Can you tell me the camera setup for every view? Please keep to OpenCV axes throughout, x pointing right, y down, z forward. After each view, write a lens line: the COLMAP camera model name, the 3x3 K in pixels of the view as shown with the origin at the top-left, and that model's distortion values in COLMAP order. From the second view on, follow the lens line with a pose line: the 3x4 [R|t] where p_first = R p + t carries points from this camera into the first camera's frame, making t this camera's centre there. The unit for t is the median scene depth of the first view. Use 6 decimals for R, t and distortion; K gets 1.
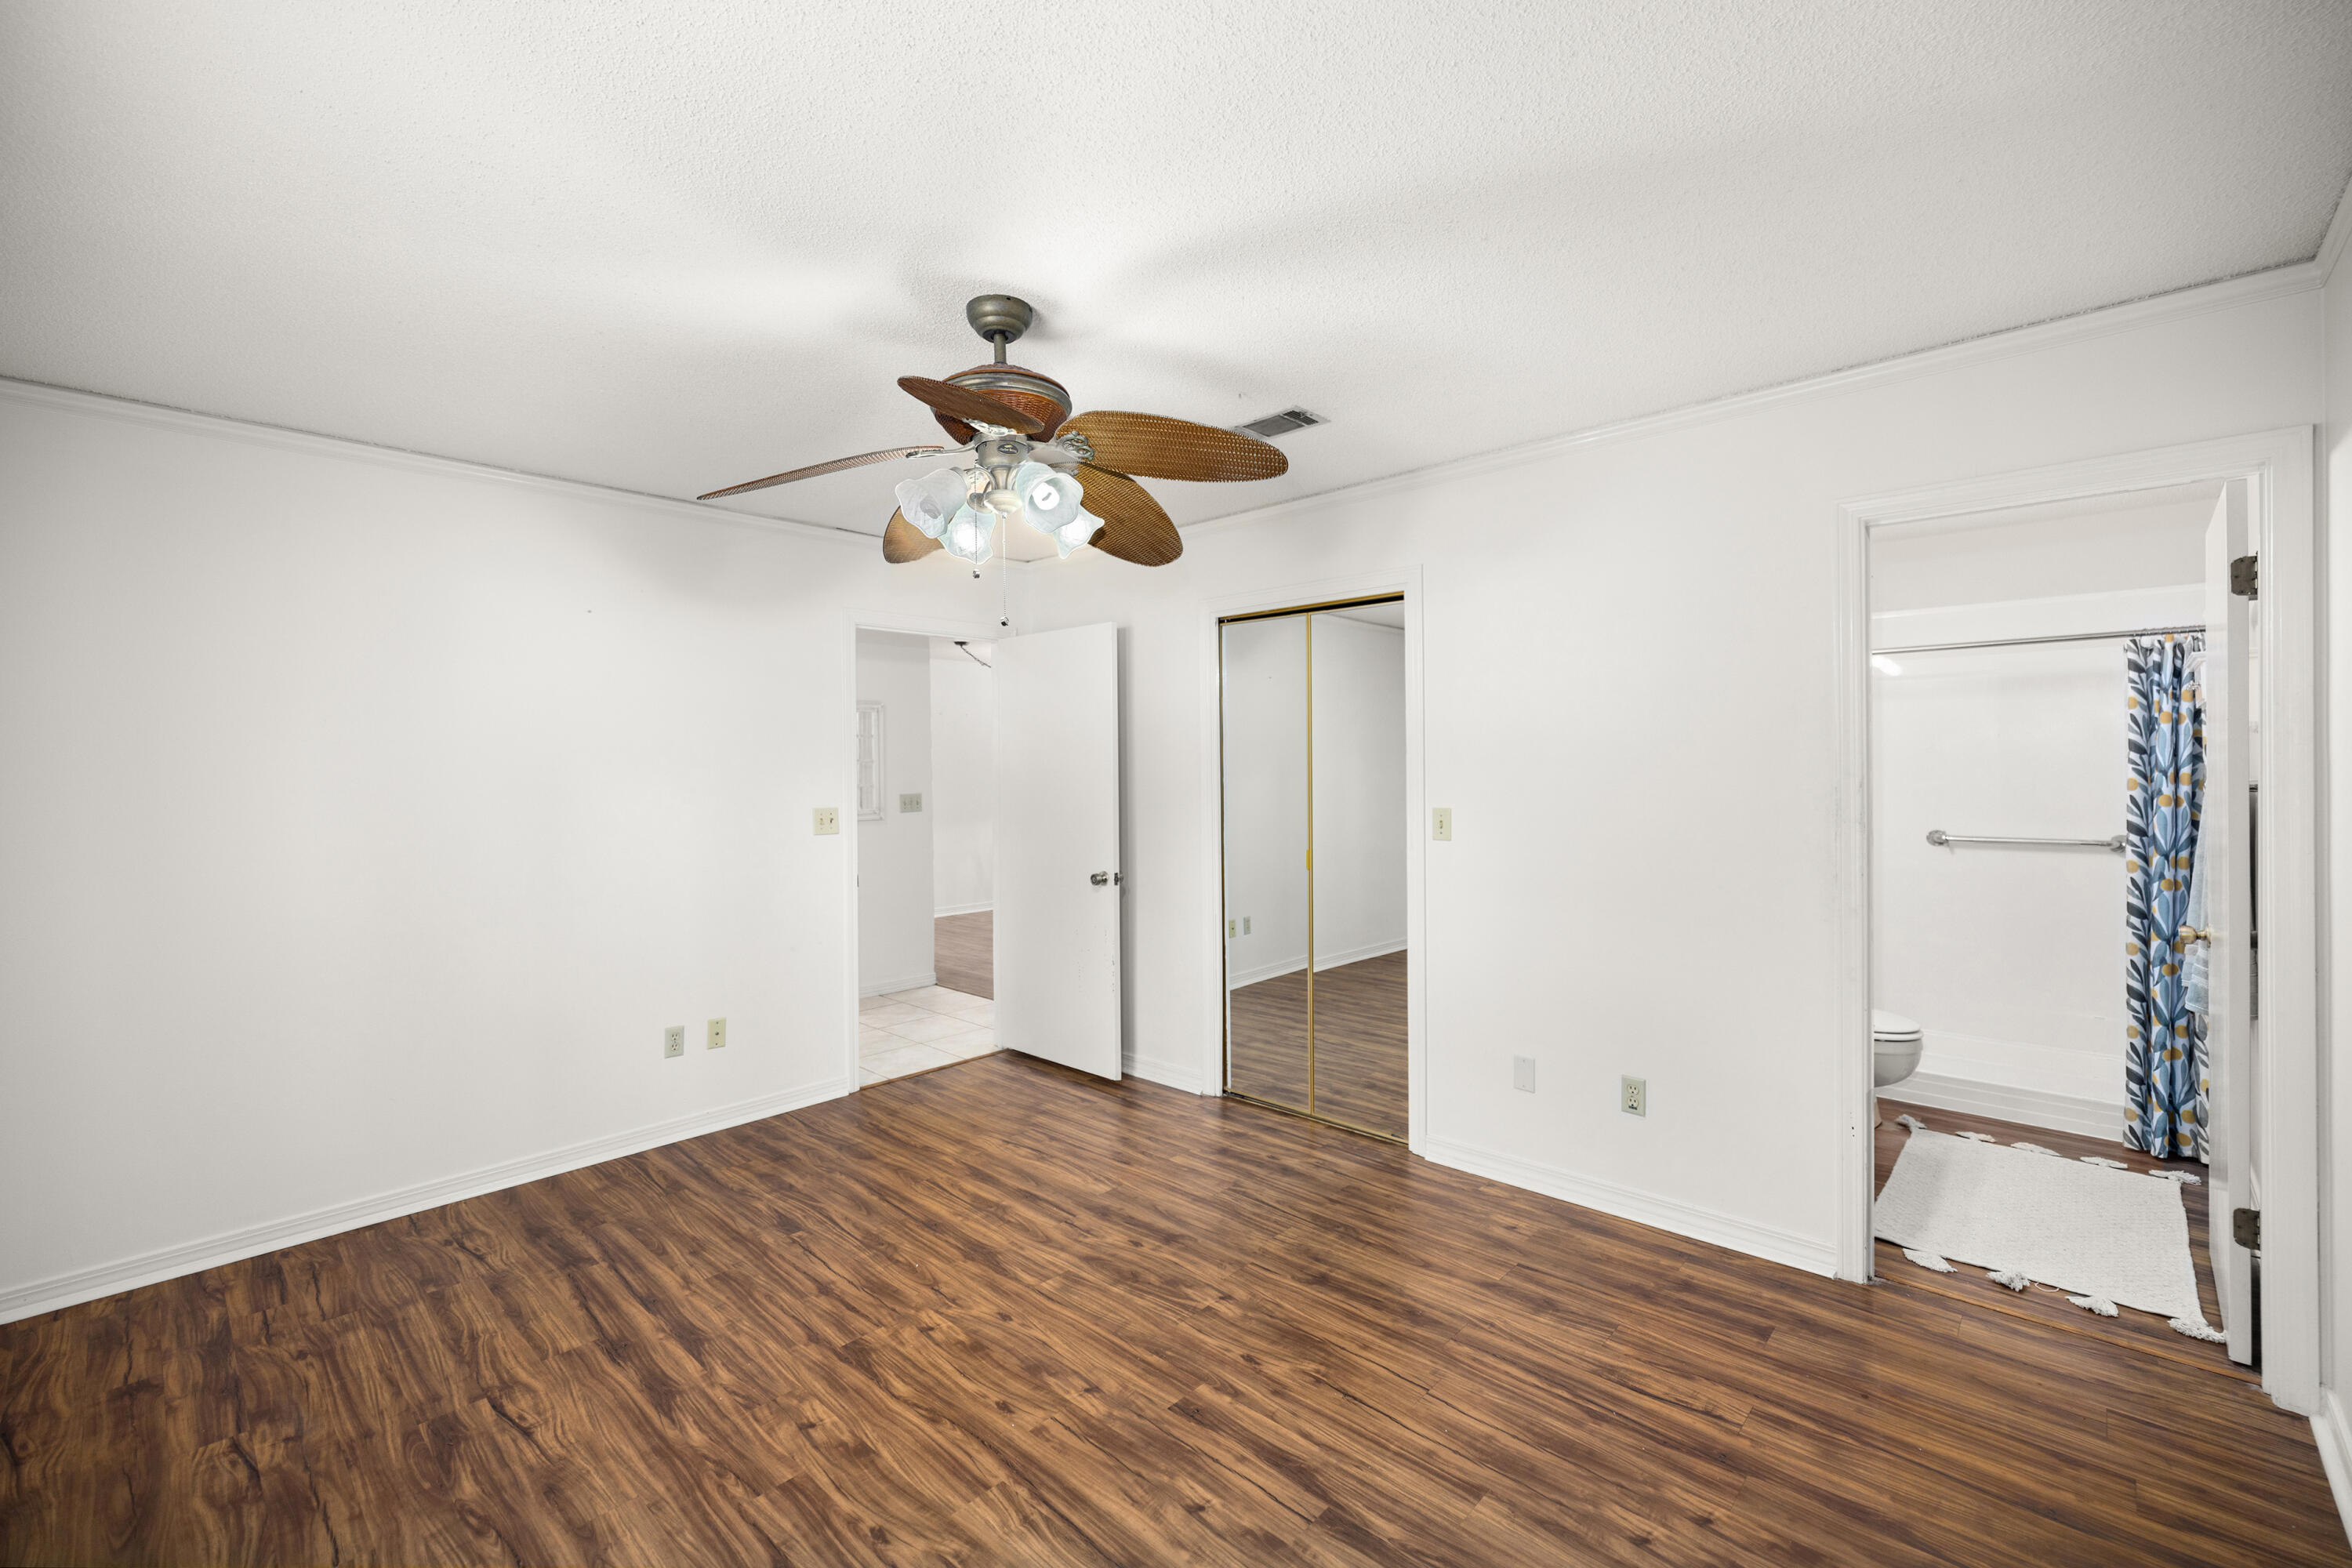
lens RADIAL K [[1003.2, 0, 1169.9], [0, 1003.2, 780.7], [0, 0, 1]] dist [0.006084, 0.000387]
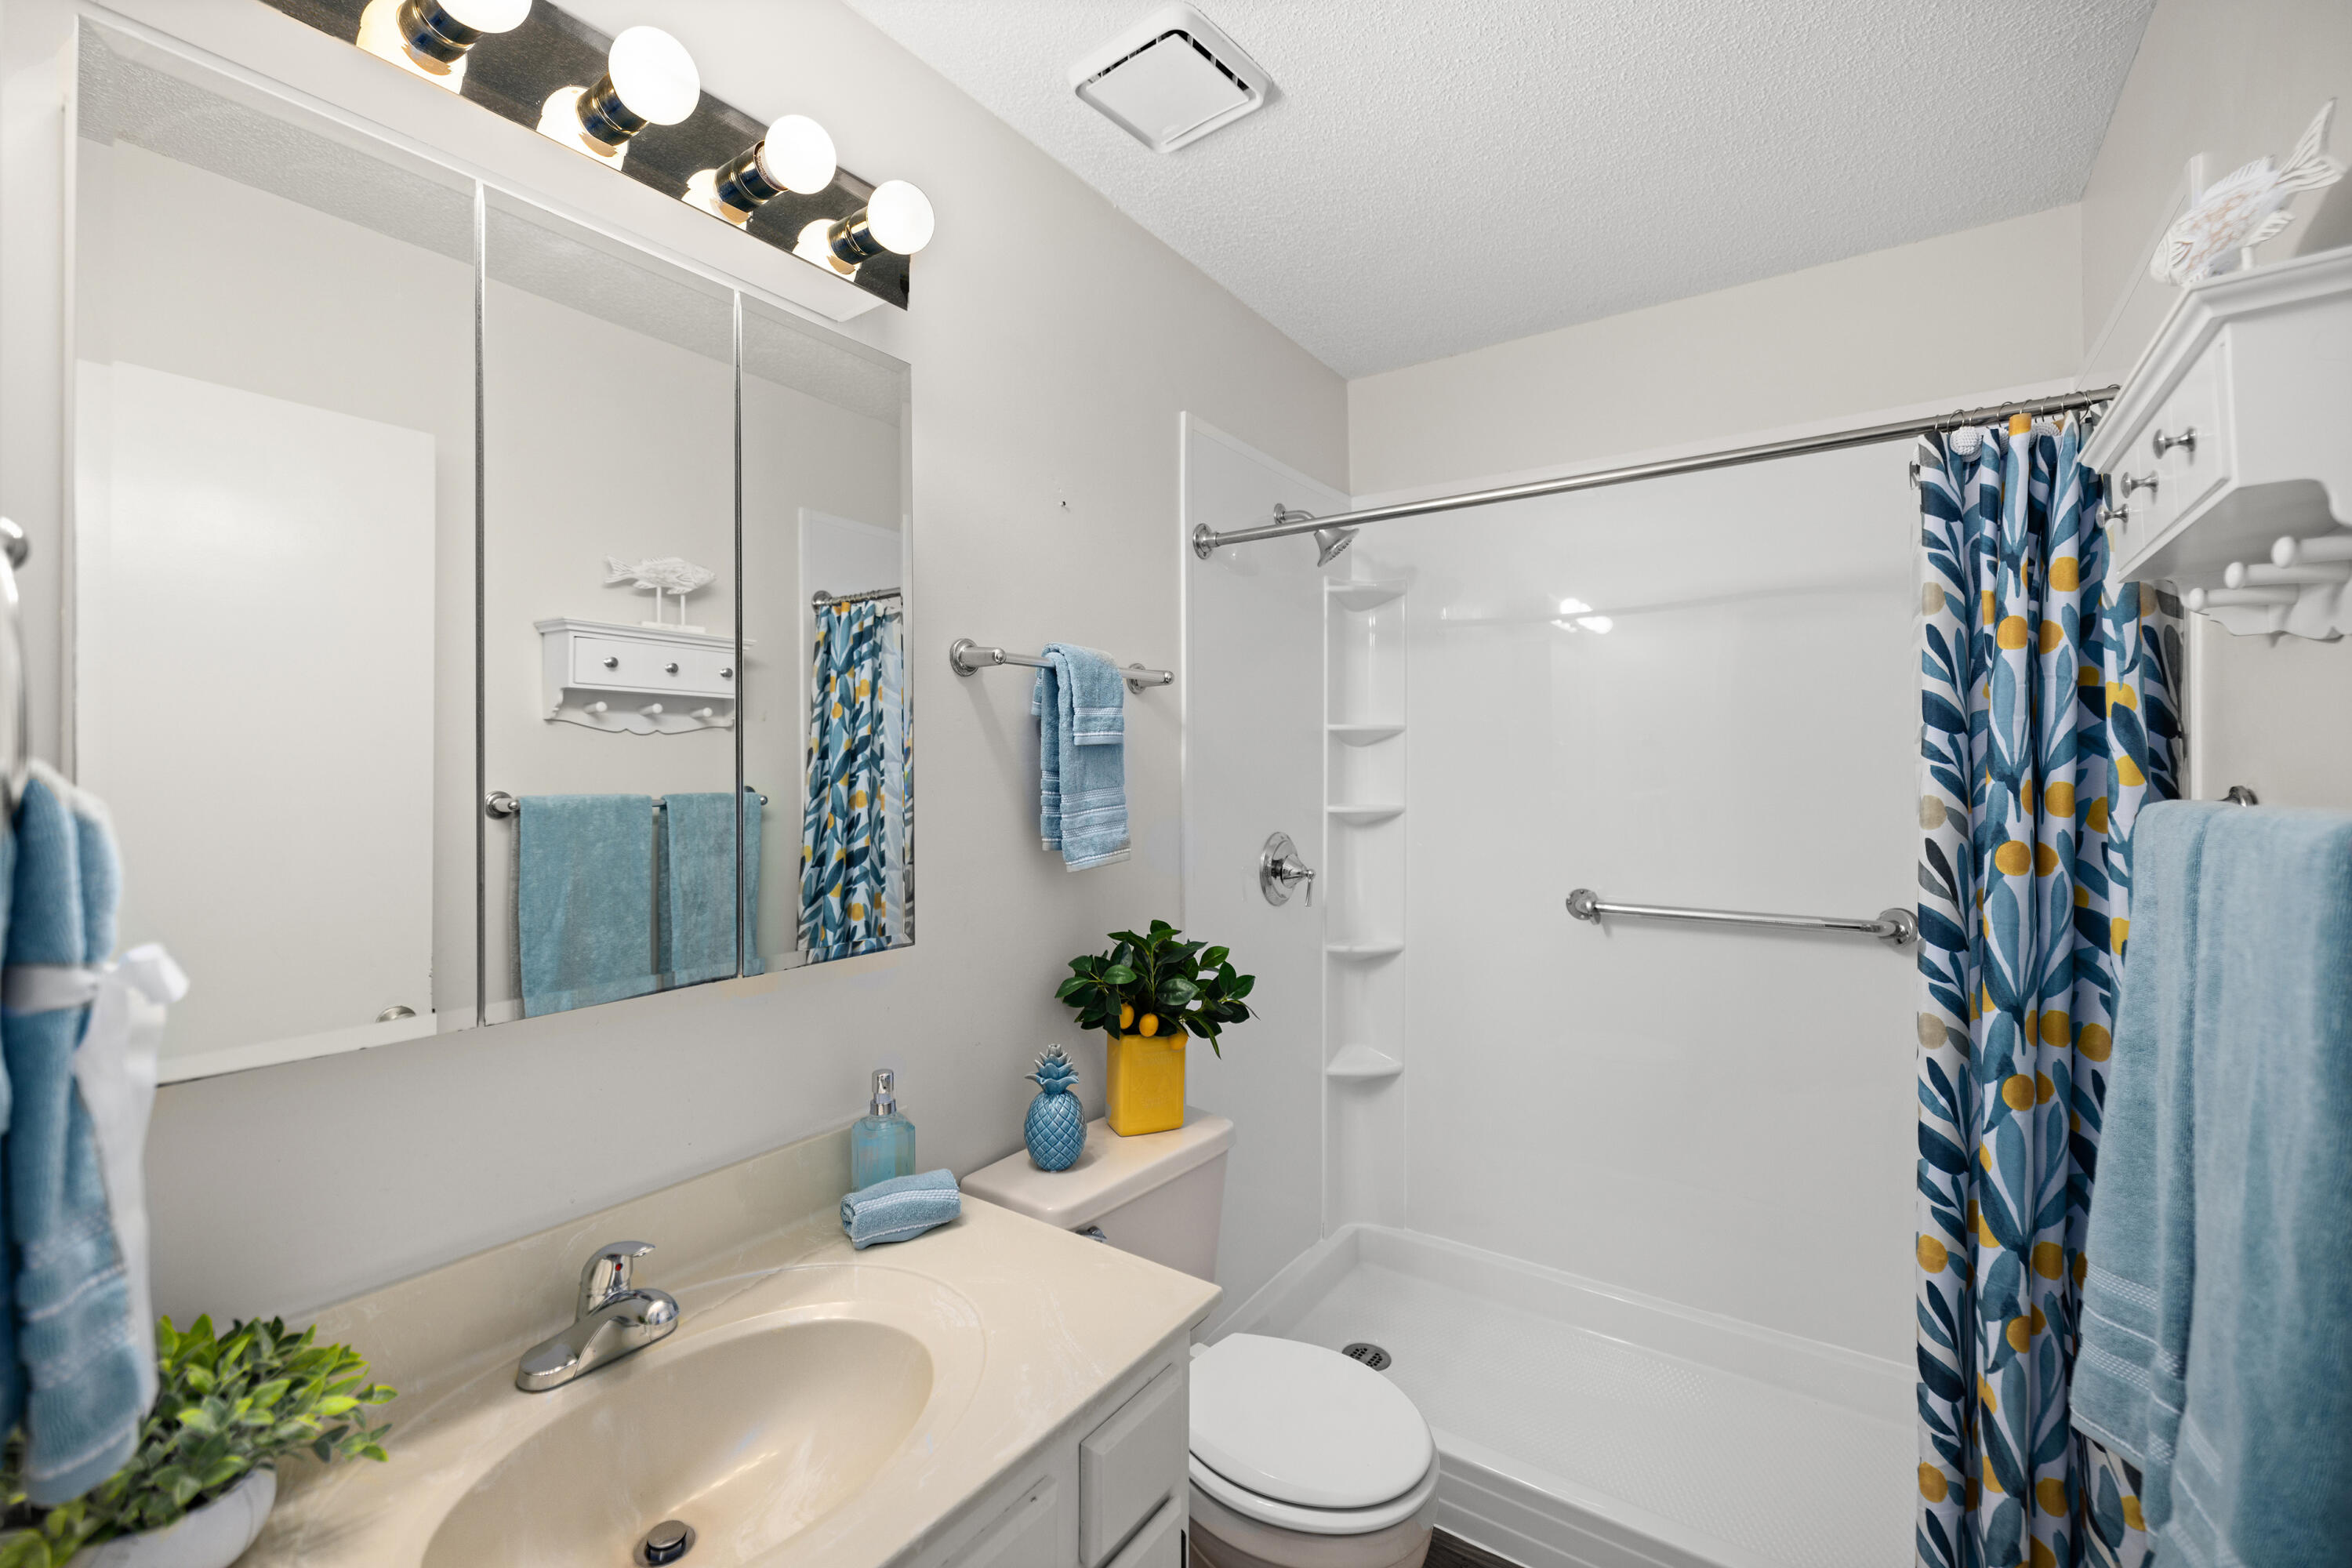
lens RADIAL K [[1003.2, 0, 1166.9], [0, 1003.2, 773.6], [0, 0, 1]] dist [0.006084, 0.000387]
pose [[0.990780, 0.018296, 0.134240, 0.624624], [-0.016206, 0.999730, -0.016647, 0.000637], [-0.134508, 0.014318, 0.990809, 0.670420]]
